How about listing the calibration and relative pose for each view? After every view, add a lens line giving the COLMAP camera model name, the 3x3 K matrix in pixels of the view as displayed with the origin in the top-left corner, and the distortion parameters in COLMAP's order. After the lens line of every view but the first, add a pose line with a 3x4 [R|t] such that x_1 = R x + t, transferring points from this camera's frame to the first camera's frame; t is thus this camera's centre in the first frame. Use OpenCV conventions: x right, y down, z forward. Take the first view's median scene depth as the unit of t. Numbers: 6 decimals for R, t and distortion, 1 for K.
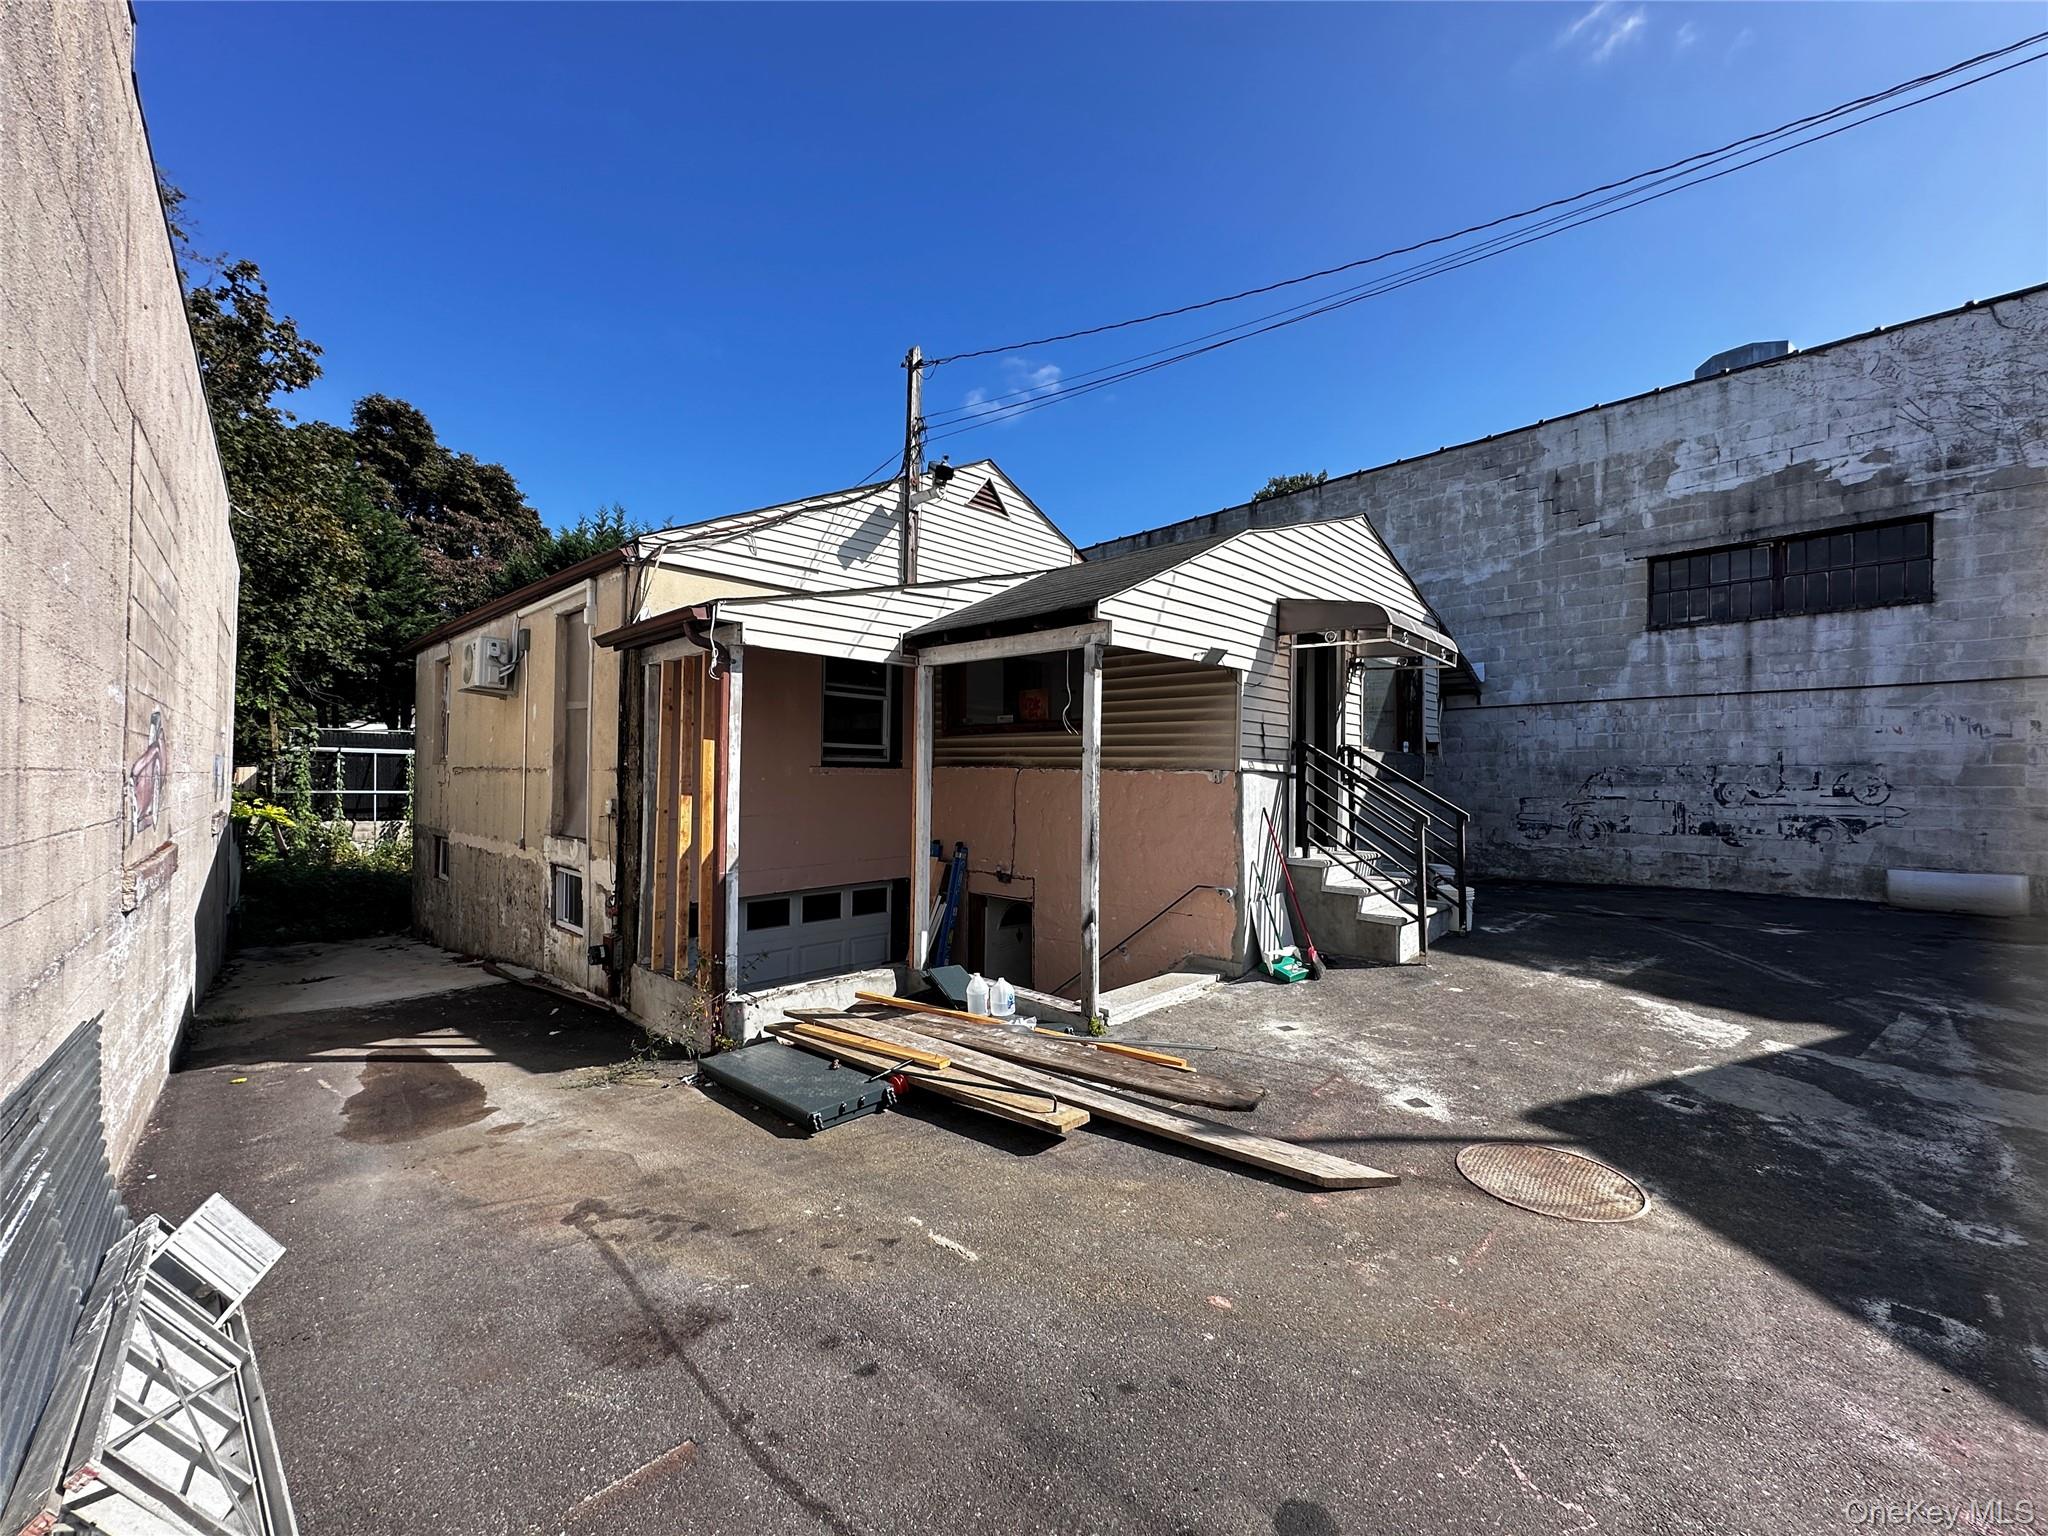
lens RADIAL K [[818.3, 0, 1021.7], [0, 818.3, 769.2], [0, 0, 1]] dist [-0.003640, 0.000764]
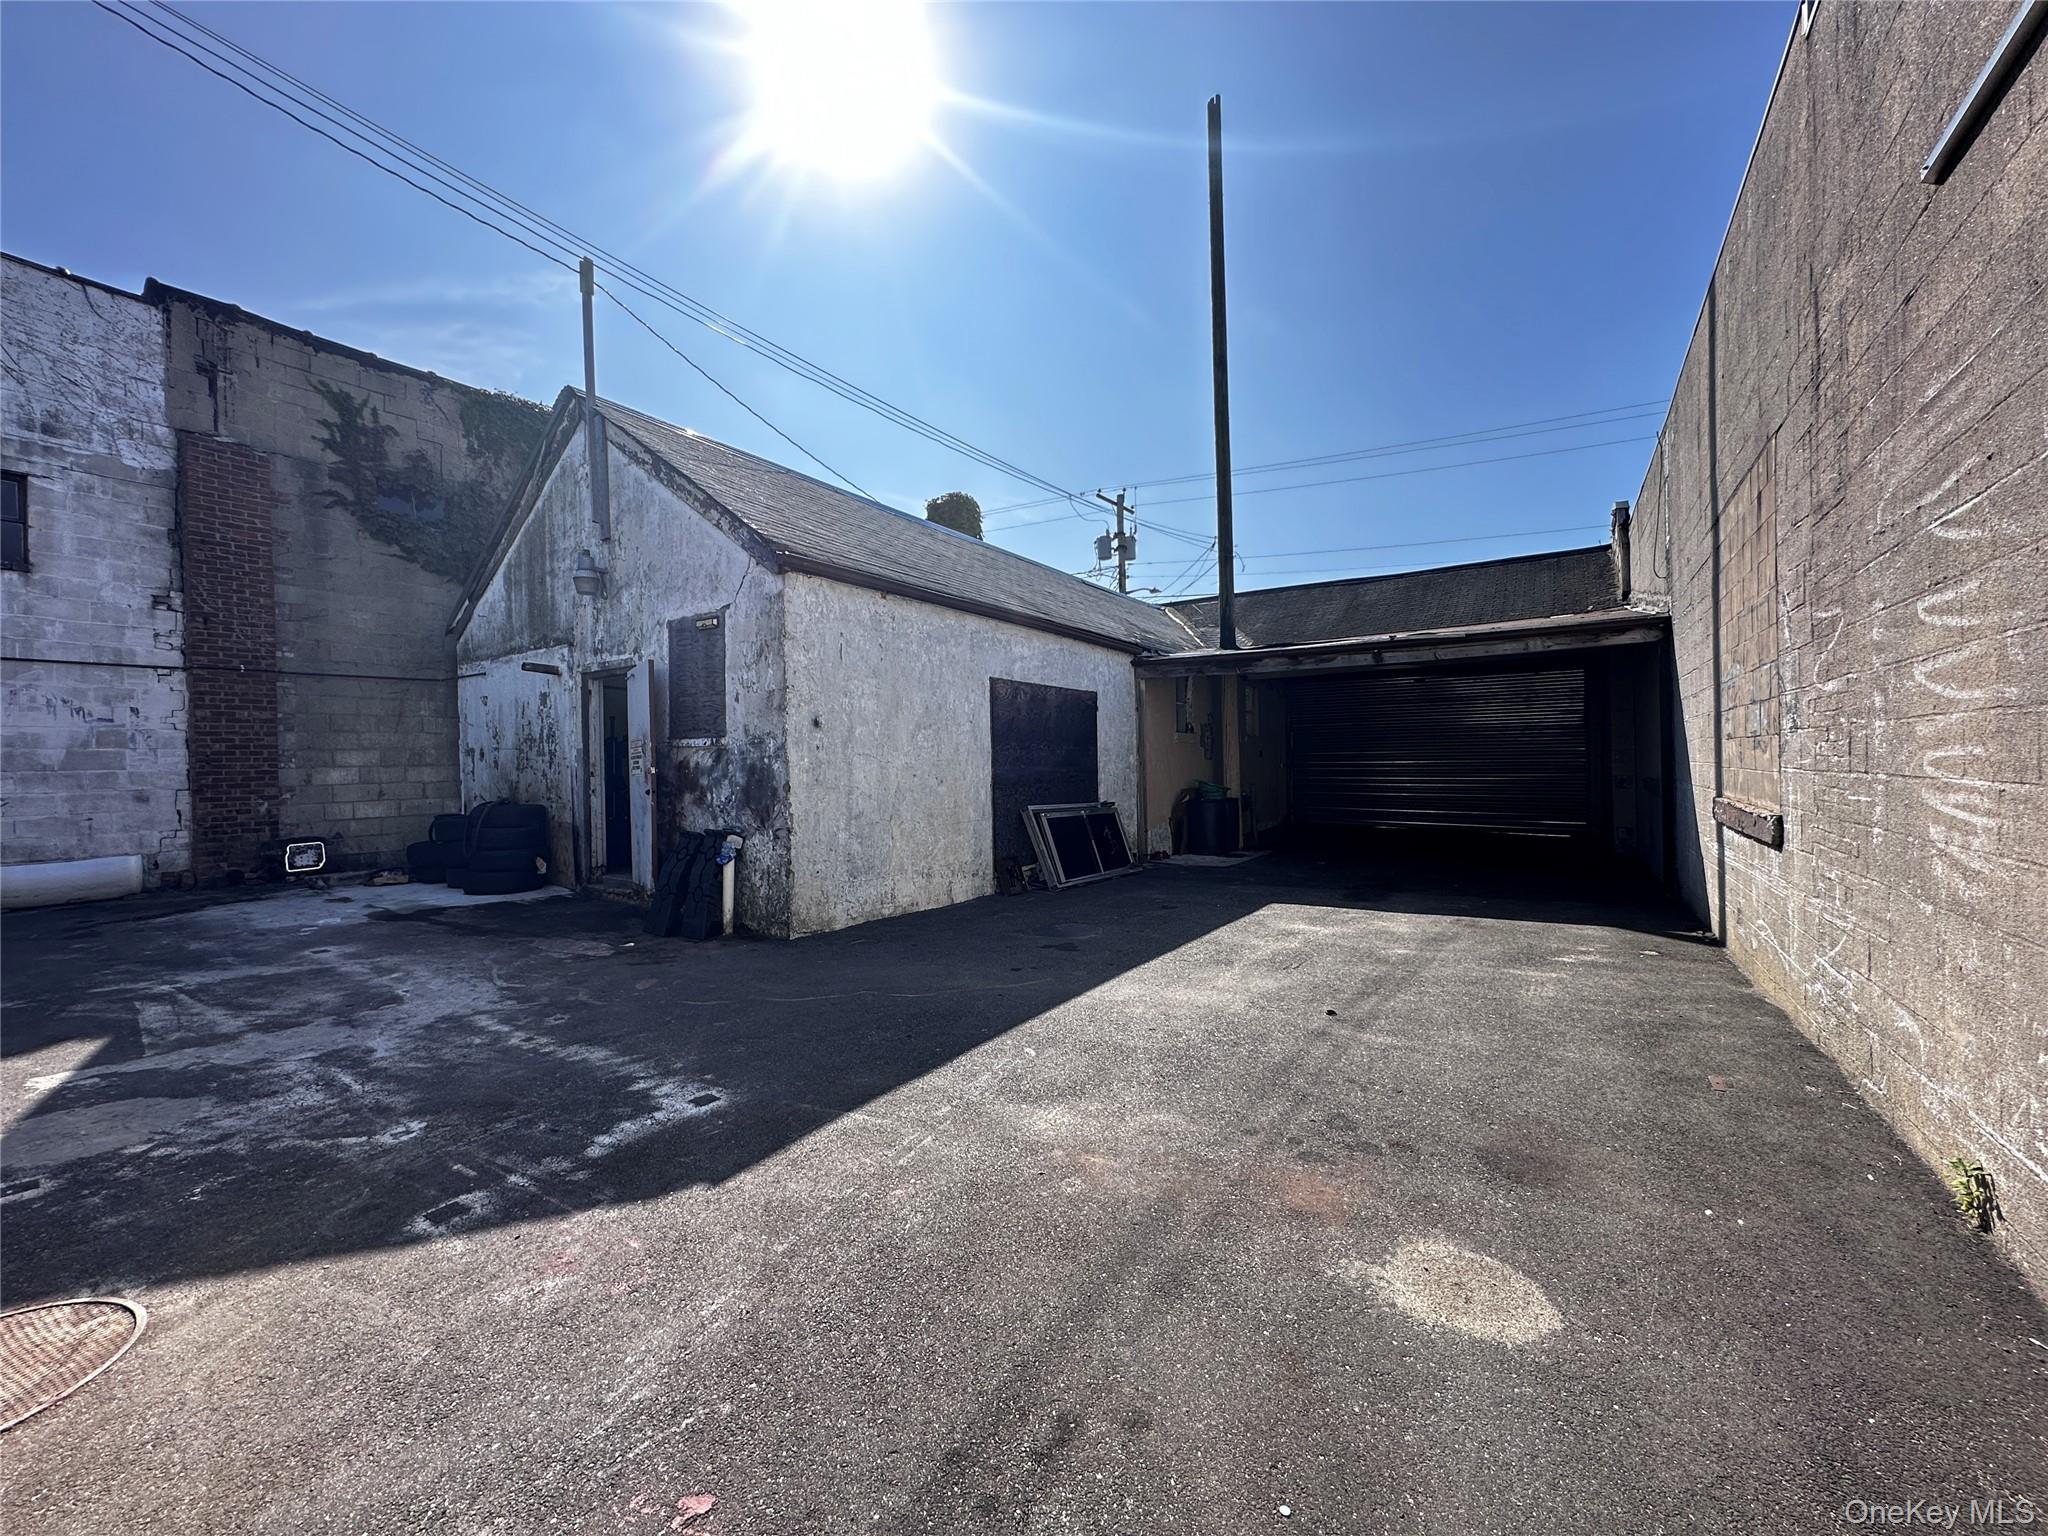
lens RADIAL K [[818.3, 0, 1021.7], [0, 818.3, 769.2], [0, 0, 1]] dist [-0.003640, 0.000764]
pose [[-0.249870, -0.011248, 0.968214, -0.056677], [0.008458, 0.999869, 0.013798, 0.014307], [-0.968242, 0.011637, -0.249742, 0.146198]]
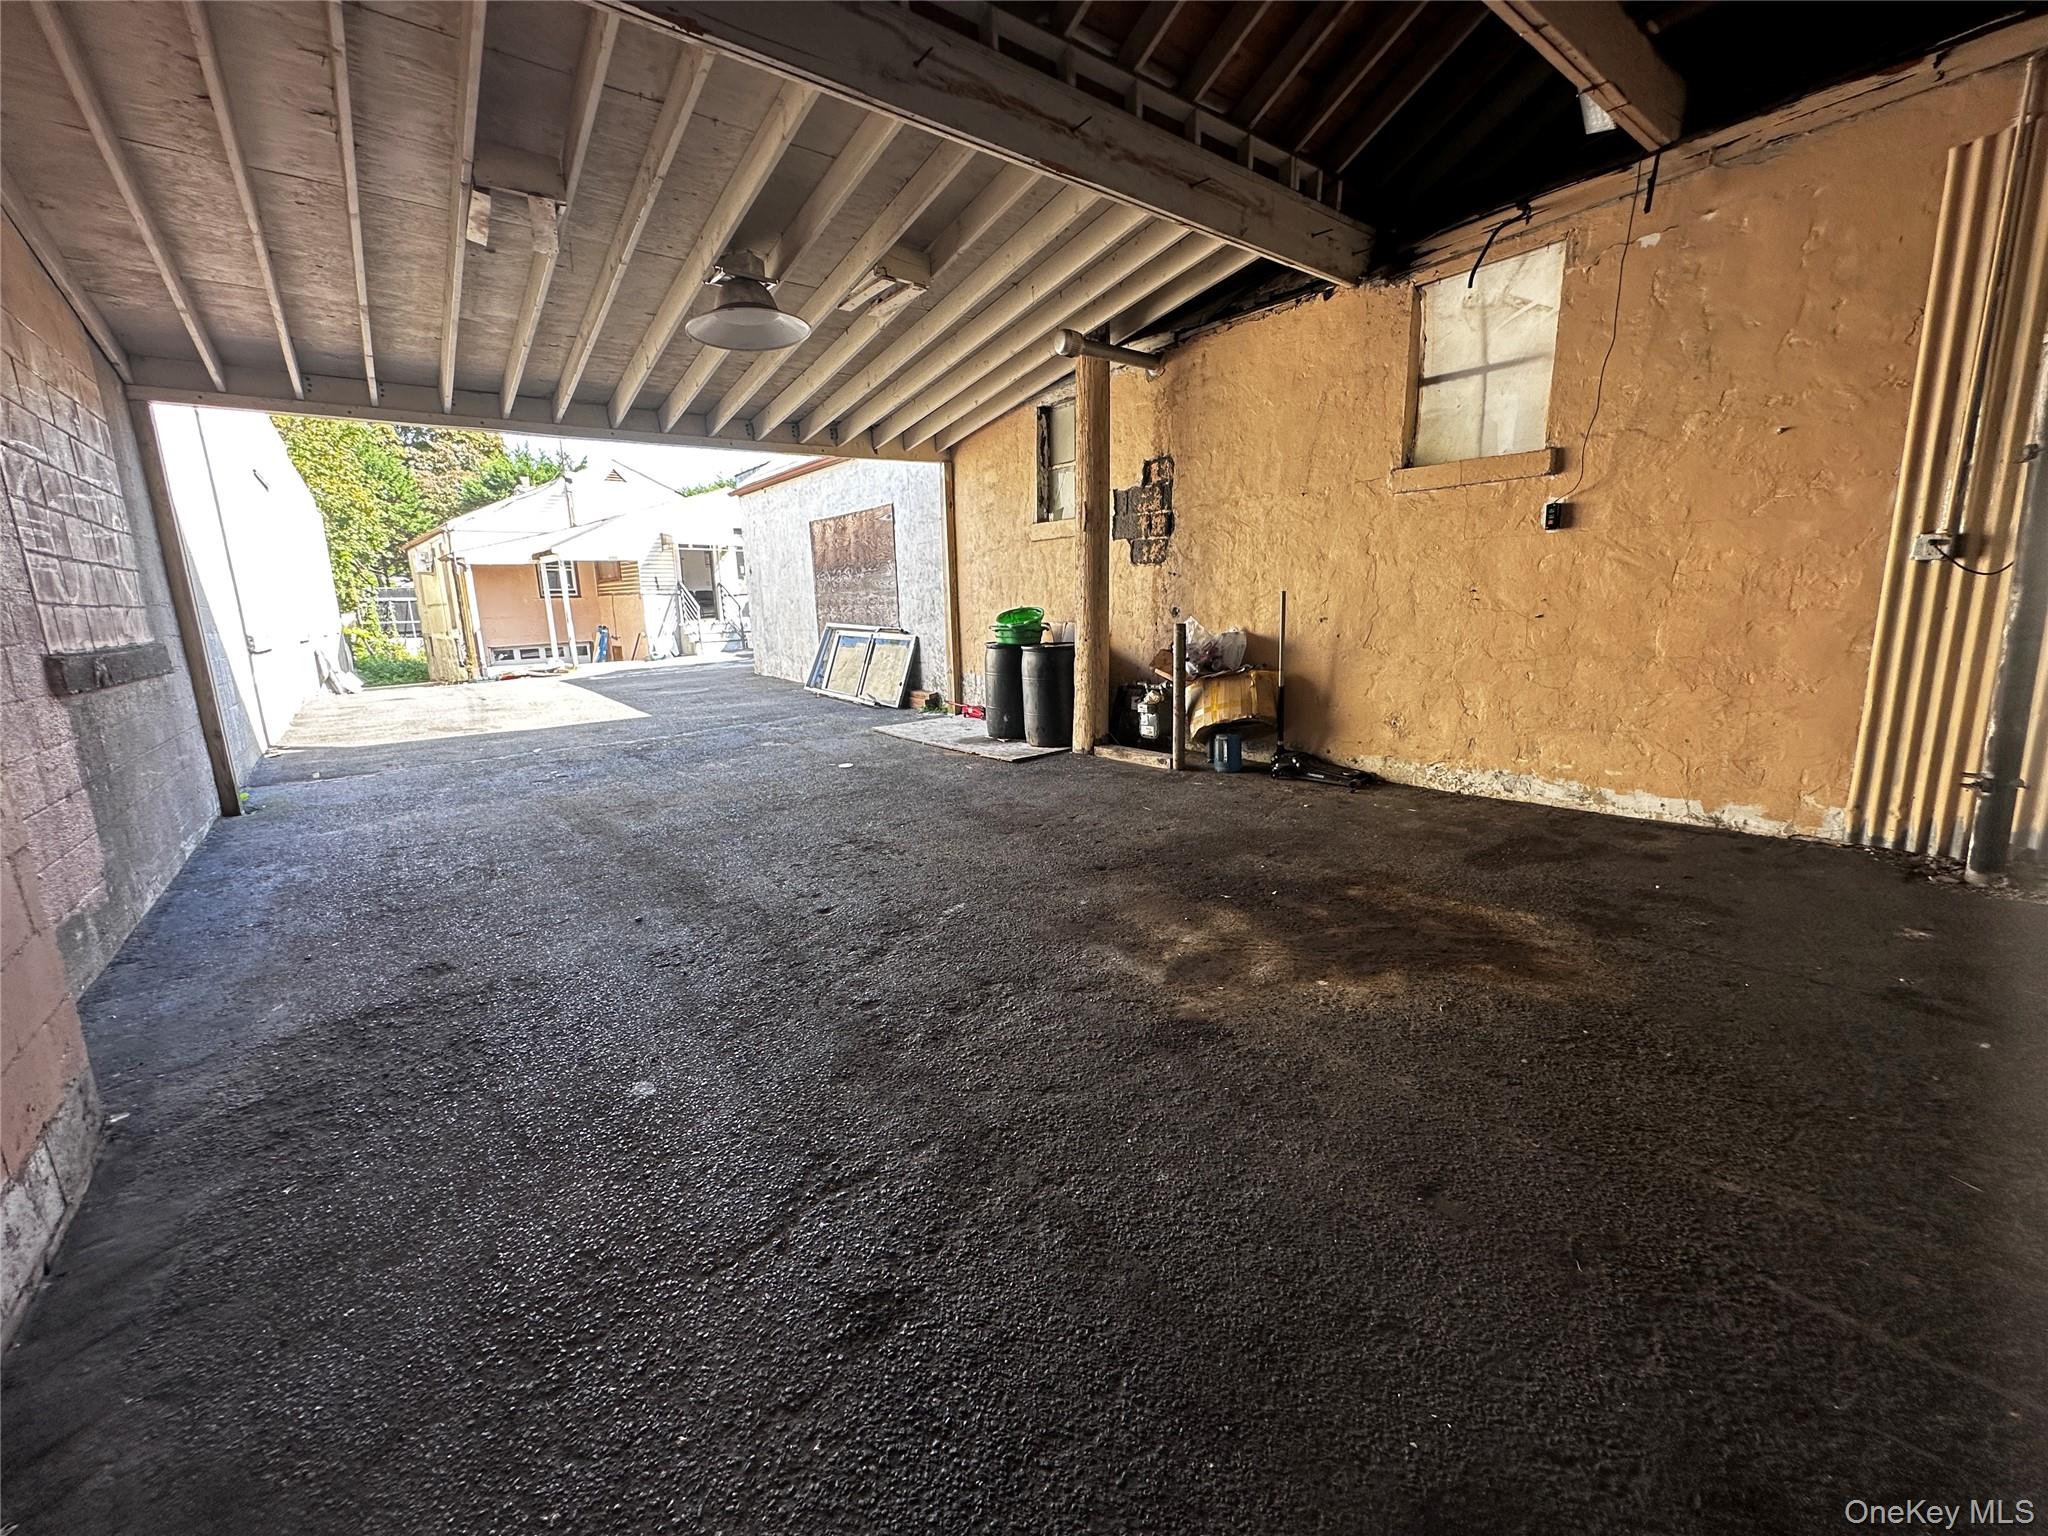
lens RADIAL K [[818.9, 0, 1020.9], [0, 818.9, 766.7], [0, 0, 1]] dist [-0.001156, 0.000055]
pose [[0.995739, -0.026113, -0.088441, 1.515043], [0.044278, 0.976668, 0.210139, 0.040831], [0.080890, -0.213160, 0.973663, -1.572771]]
